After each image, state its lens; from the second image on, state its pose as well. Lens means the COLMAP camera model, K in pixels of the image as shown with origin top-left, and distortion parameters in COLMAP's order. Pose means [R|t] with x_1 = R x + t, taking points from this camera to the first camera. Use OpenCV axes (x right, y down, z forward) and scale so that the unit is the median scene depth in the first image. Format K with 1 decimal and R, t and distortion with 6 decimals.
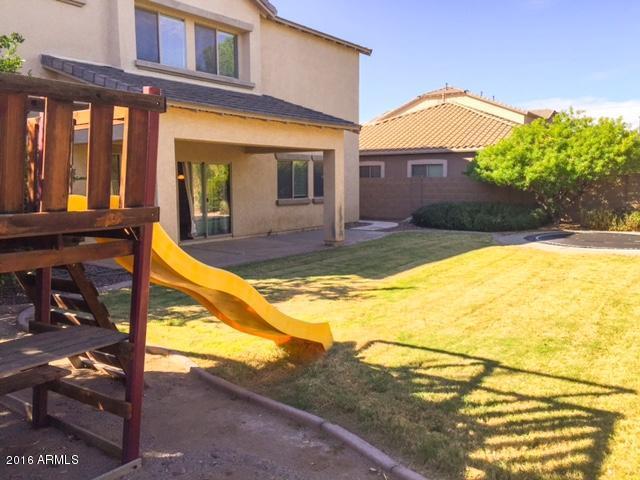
lens RADIAL K [[548.6, 0, 322.5], [0, 548.6, 229.3], [0, 0, 1]] dist [0.083223, -0.111932]
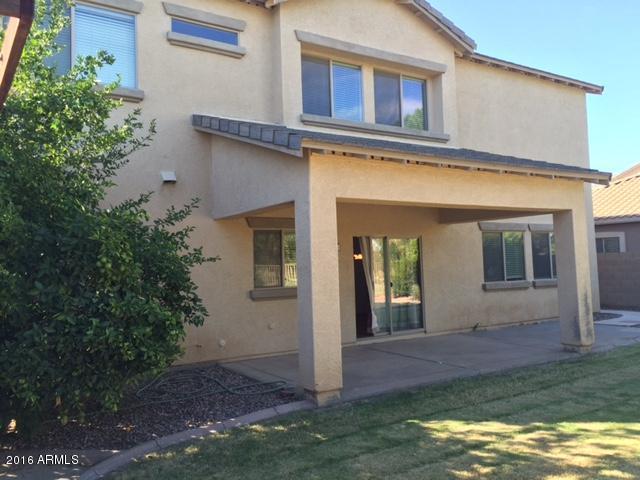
lens RADIAL K [[560.0, 0, 322.8], [0, 560.0, 224.5], [0, 0, 1]] dist [0.095013, -0.112051]
pose [[0.940665, -0.047790, -0.335954, -0.032189], [-0.005223, 0.987877, -0.155151, -0.014424], [0.339296, 0.147699, 0.929012, 0.236323]]
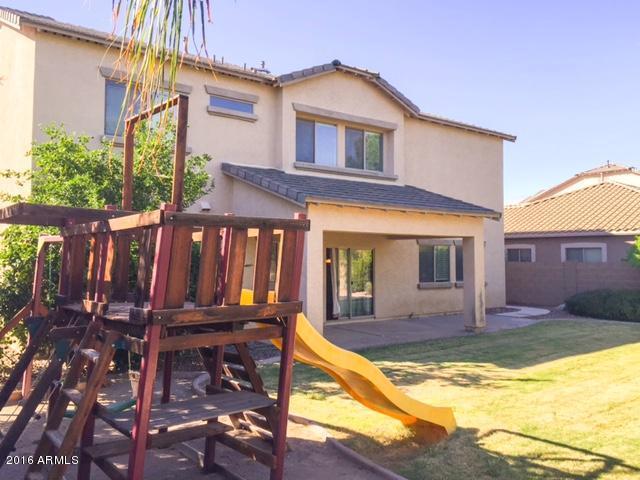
lens RADIAL K [[548.6, 0, 322.5], [0, 548.6, 229.3], [0, 0, 1]] dist [0.083223, -0.111932]
pose [[0.964254, -0.006112, -0.264910, 0.022044], [-0.031709, 0.989889, -0.138257, -0.006862], [0.263076, 0.141715, 0.954310, -0.058464]]
